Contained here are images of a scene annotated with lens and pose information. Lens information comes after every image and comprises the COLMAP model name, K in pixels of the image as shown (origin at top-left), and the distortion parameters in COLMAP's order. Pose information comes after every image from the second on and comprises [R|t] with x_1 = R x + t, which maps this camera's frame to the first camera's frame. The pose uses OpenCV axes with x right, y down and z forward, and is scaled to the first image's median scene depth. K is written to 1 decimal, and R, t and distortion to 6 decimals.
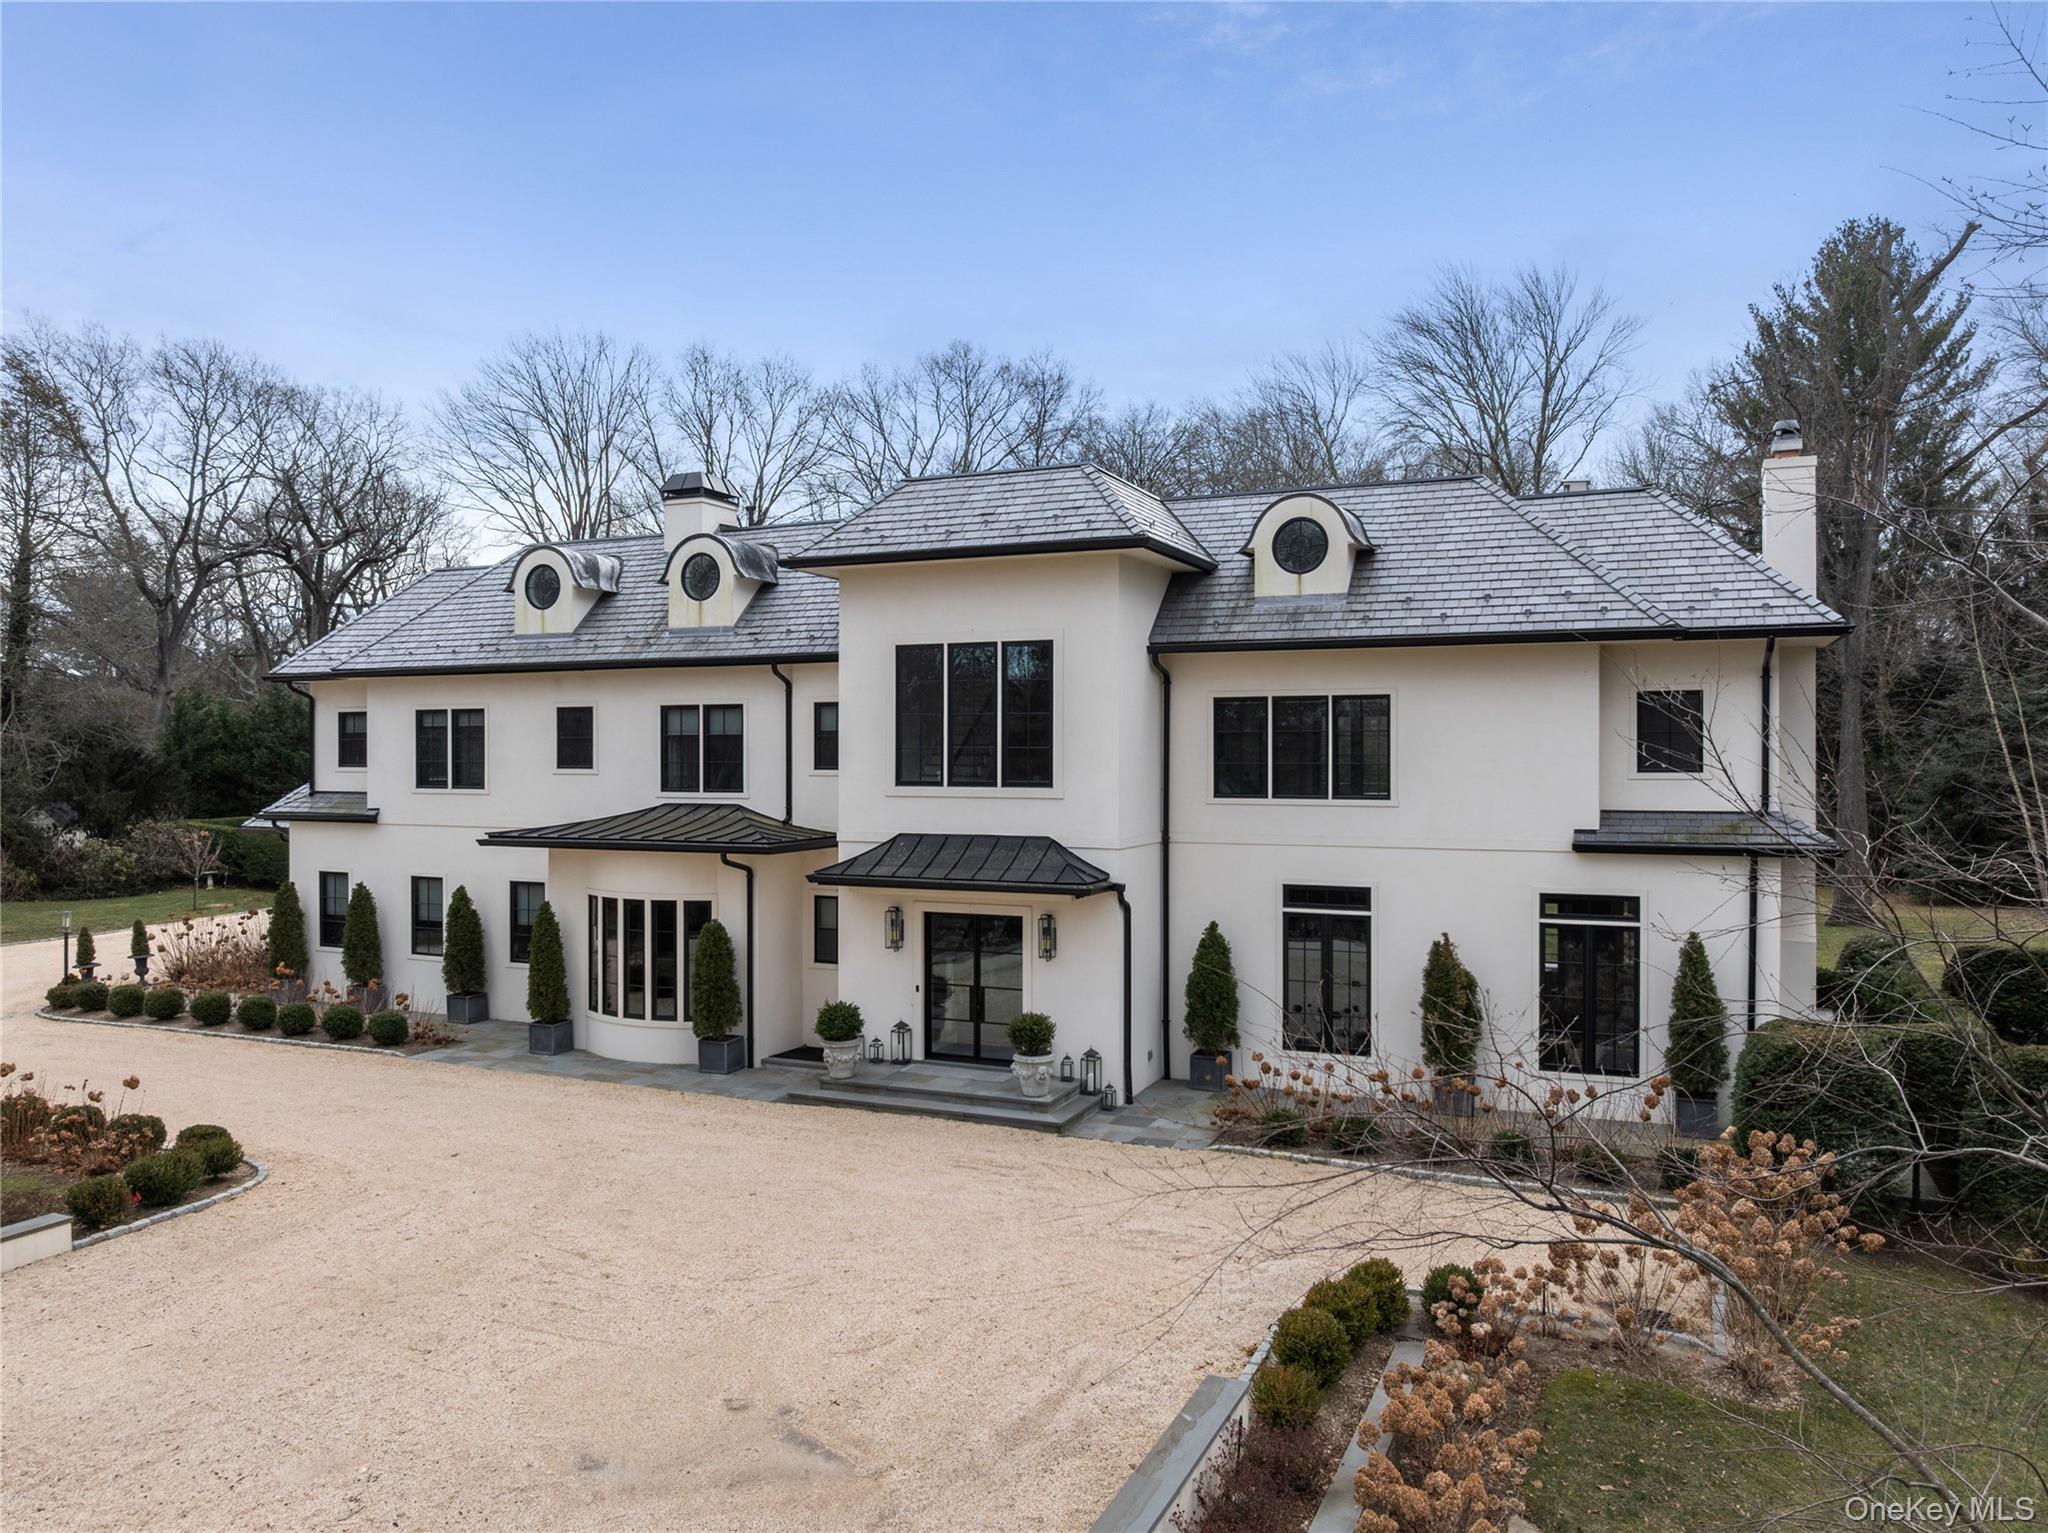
lens RADIAL K [[1415.3, 0, 1024.0], [0, 1415.3, 766.5], [0, 0, 1]] dist [-0.001843, -0.000665]
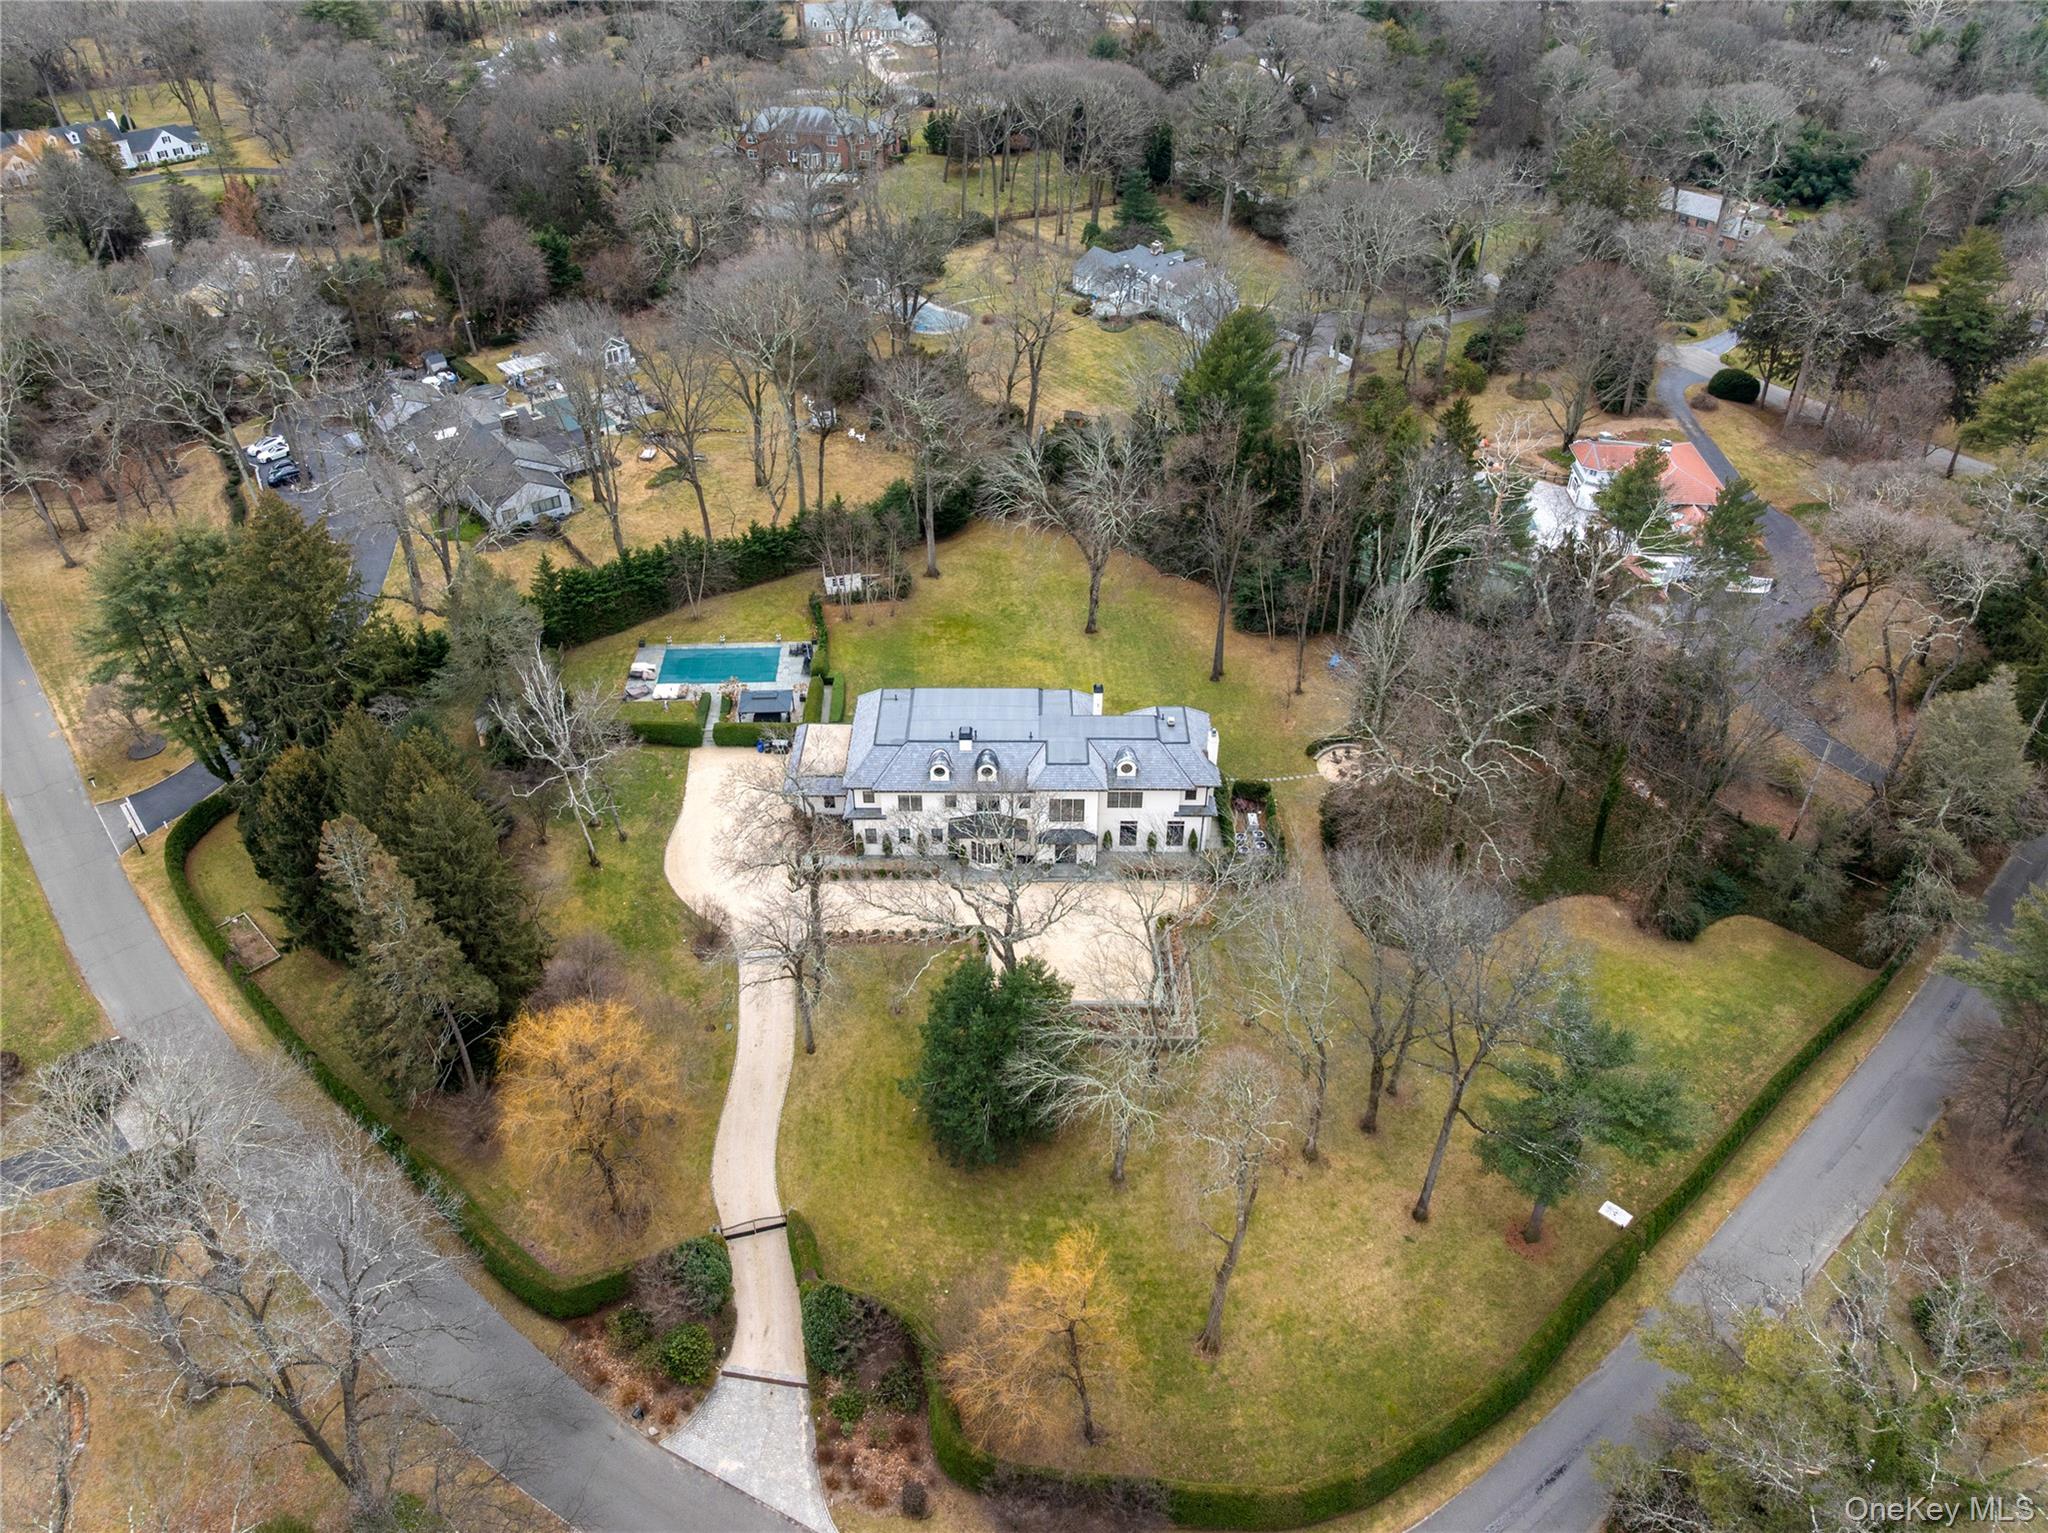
lens RADIAL K [[1415.3, 0, 1024.0], [0, 1415.3, 766.5], [0, 0, 1]] dist [-0.001843, -0.000665]
pose [[0.918004, -0.229407, 0.323482, -1.734480], [0.000782, 0.816744, 0.577000, -3.011635], [-0.396569, -0.529435, 0.749954, -2.574697]]
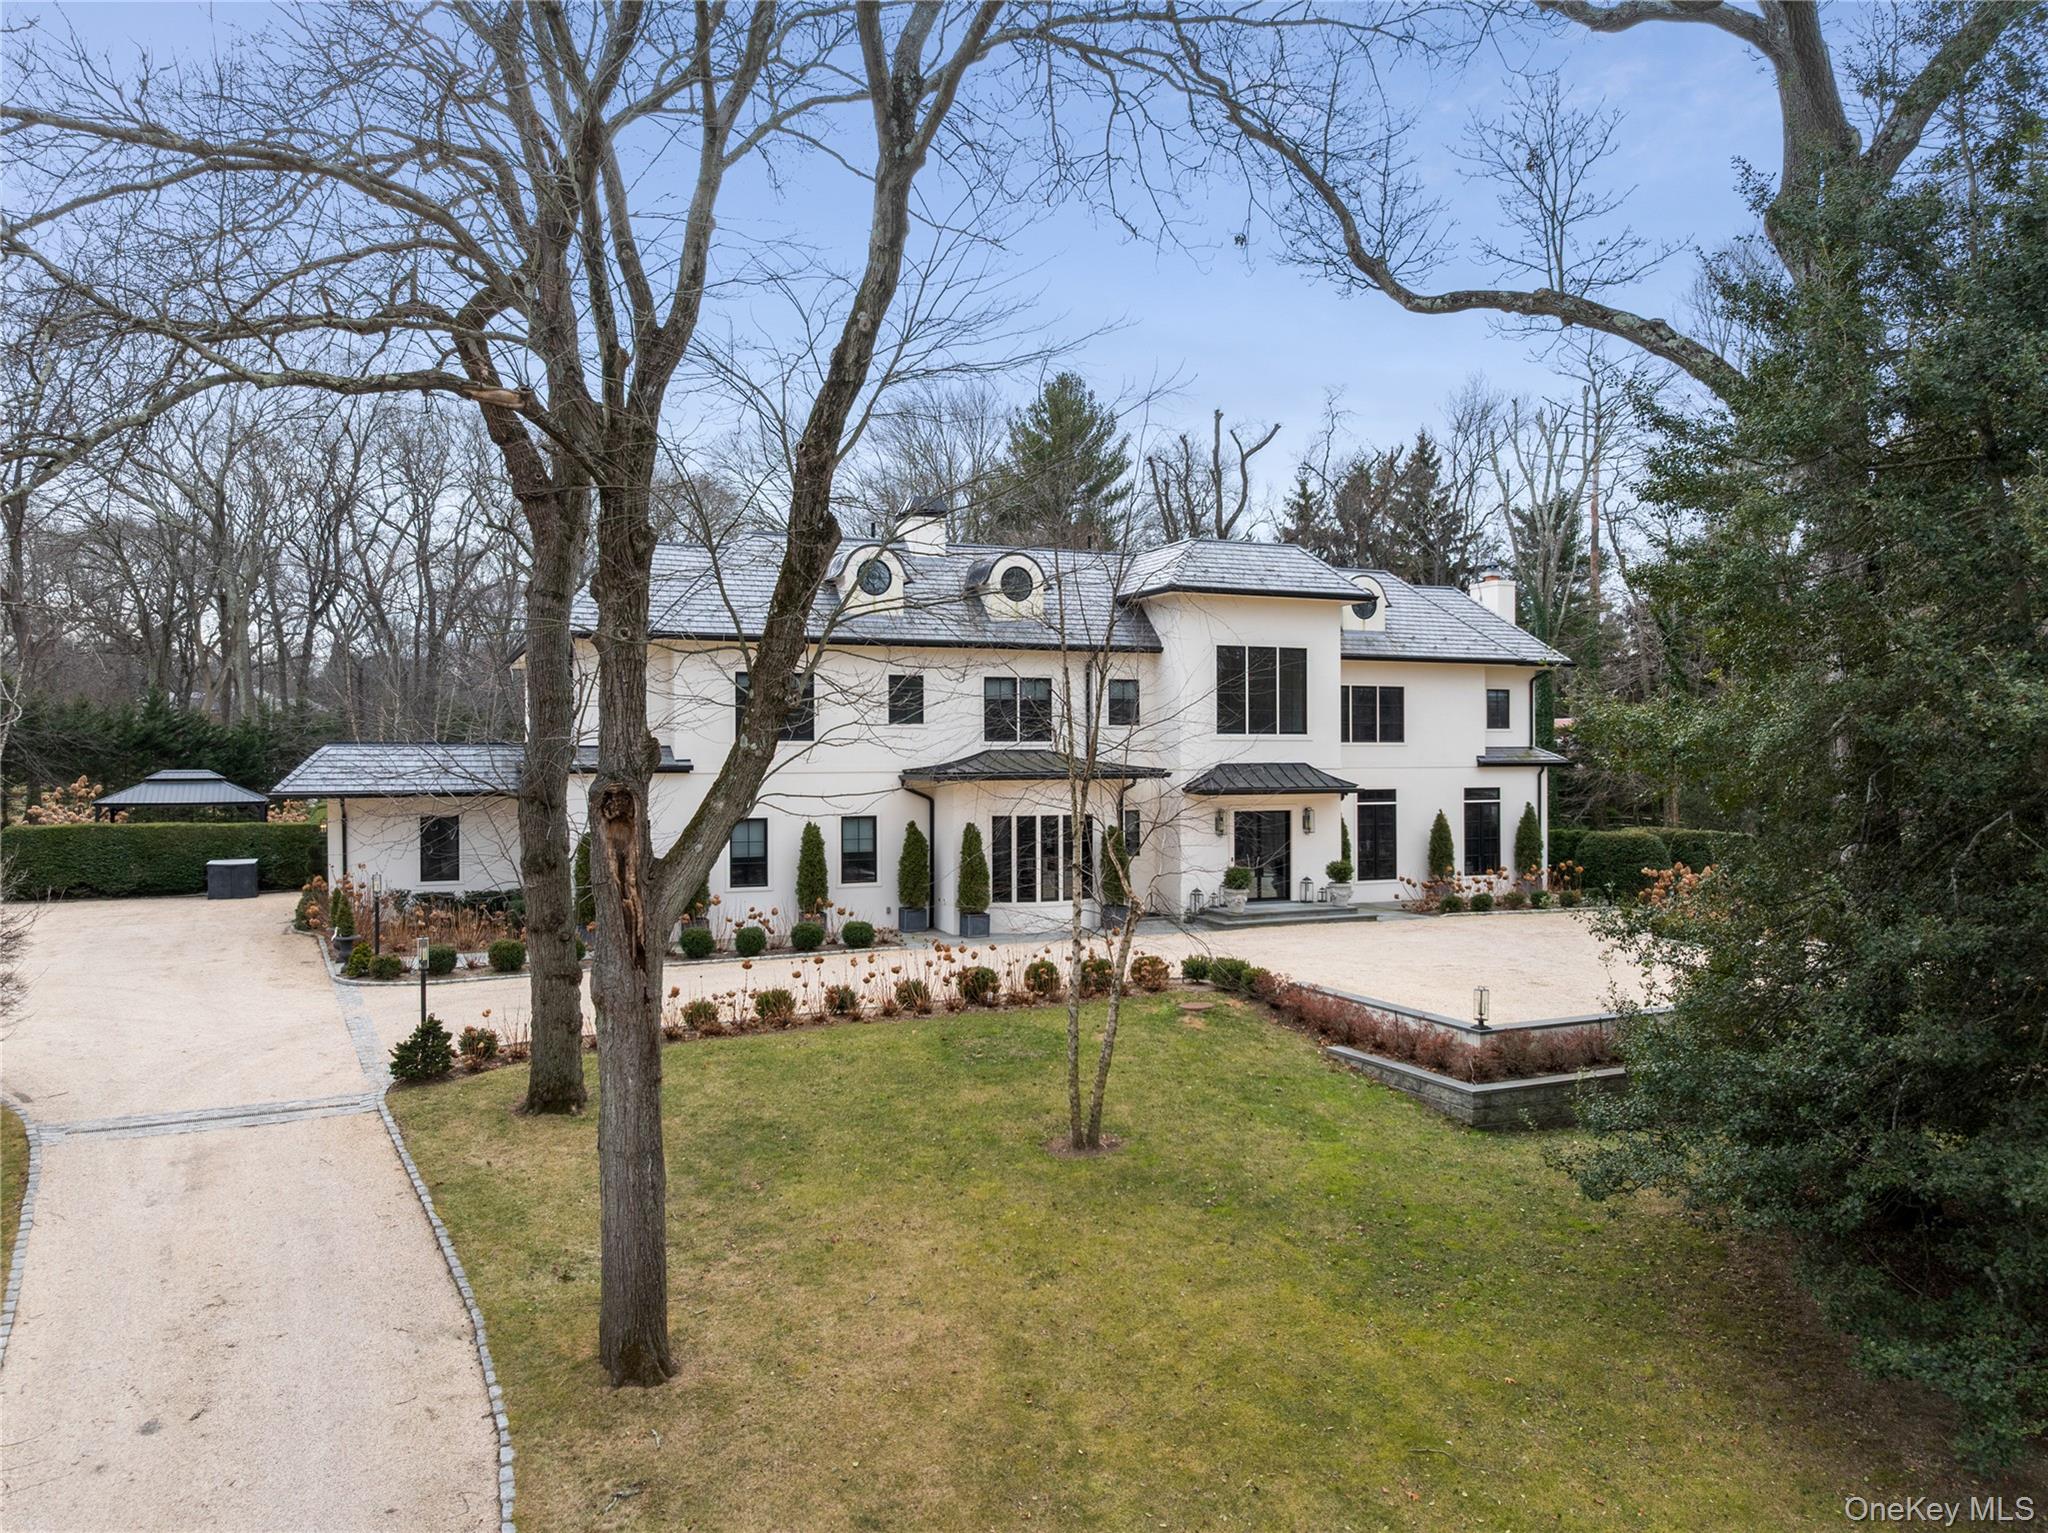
lens RADIAL K [[1415.3, 0, 1024.0], [0, 1415.3, 766.5], [0, 0, 1]] dist [-0.001843, -0.000665]
pose [[0.689979, -0.007592, 0.723790, -1.414710], [0.006962, 0.999968, 0.003852, 0.043503], [-0.723796, 0.002381, 0.690010, 0.058282]]
